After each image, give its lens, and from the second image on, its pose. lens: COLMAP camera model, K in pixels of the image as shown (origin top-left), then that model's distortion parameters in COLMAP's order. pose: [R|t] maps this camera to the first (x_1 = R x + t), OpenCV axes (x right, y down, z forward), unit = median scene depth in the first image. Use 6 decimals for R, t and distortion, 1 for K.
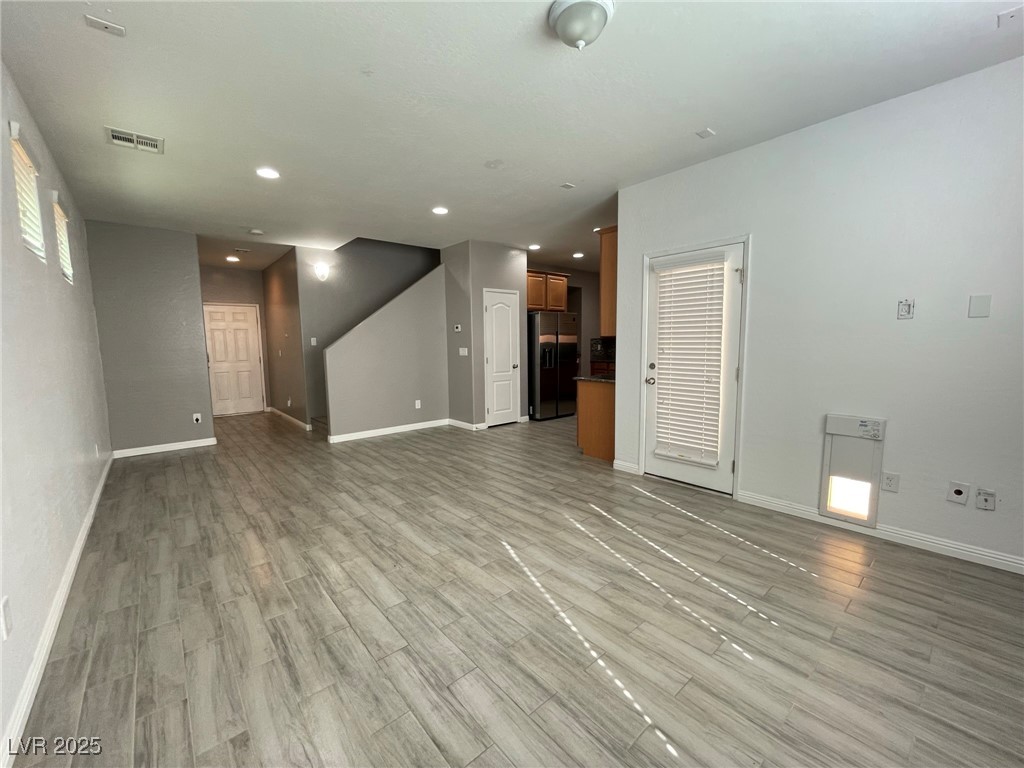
lens RADIAL K [[415.7, 0, 509.4], [0, 415.7, 388.1], [0, 0, 1]] dist [-0.004411, 0.000213]
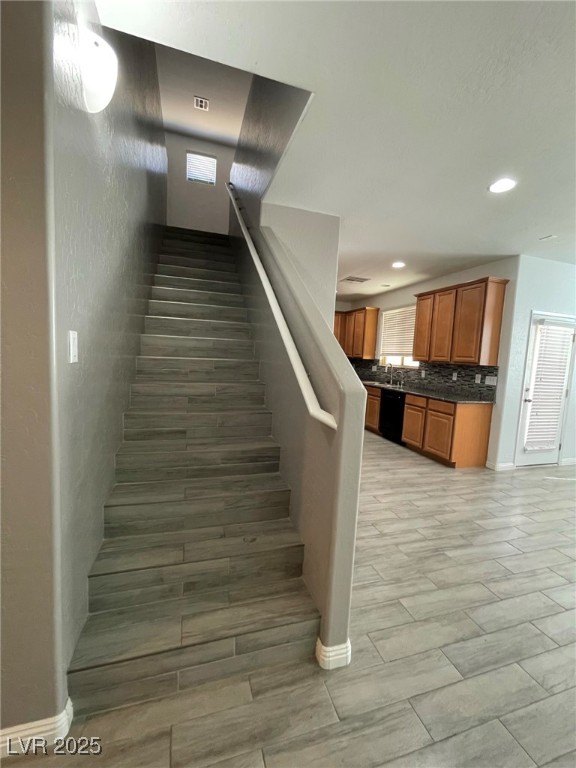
lens RADIAL K [[311.8, 0, 288.0], [0, 311.8, 384.0], [0, 0, 1]] dist [-0.004411, 0.000213]
pose [[0.403009, -0.056832, 0.913430, -0.581544], [0.046118, 0.998063, 0.041750, -0.095242], [-0.914034, 0.025299, 0.404849, 0.810250]]
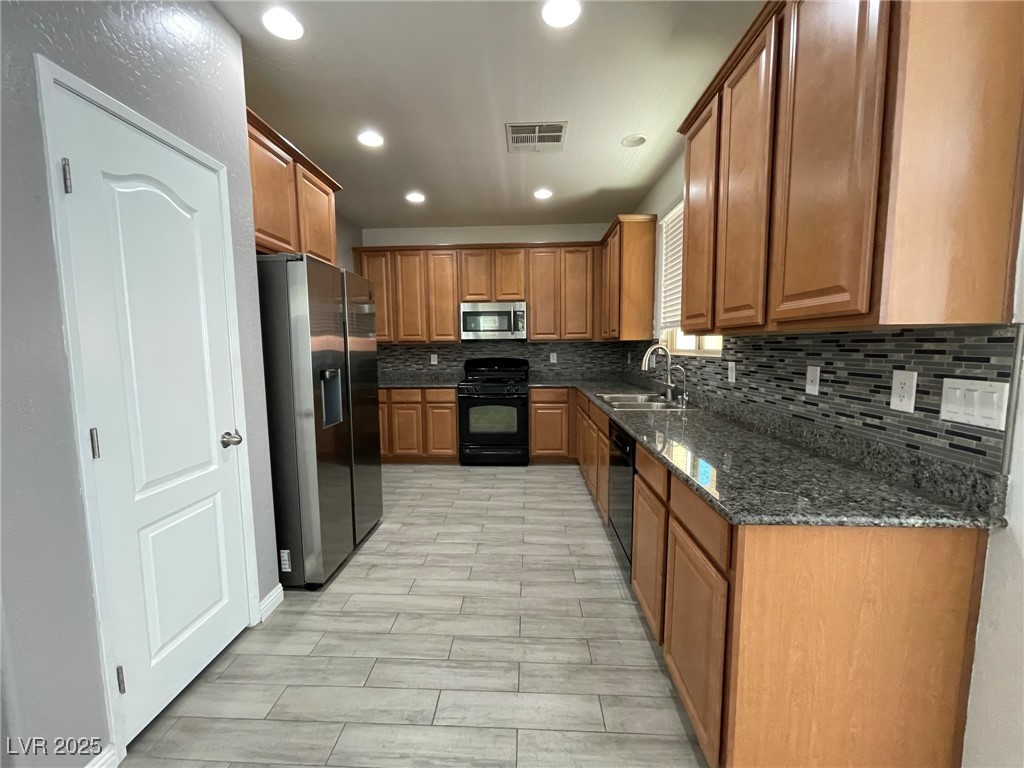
lens RADIAL K [[415.7, 0, 509.4], [0, 415.7, 388.1], [0, 0, 1]] dist [-0.004411, 0.000213]
pose [[0.695524, -0.072000, 0.714886, -0.053722], [0.084253, 0.996275, 0.018369, -0.079692], [-0.713546, 0.047455, 0.698999, 0.700171]]
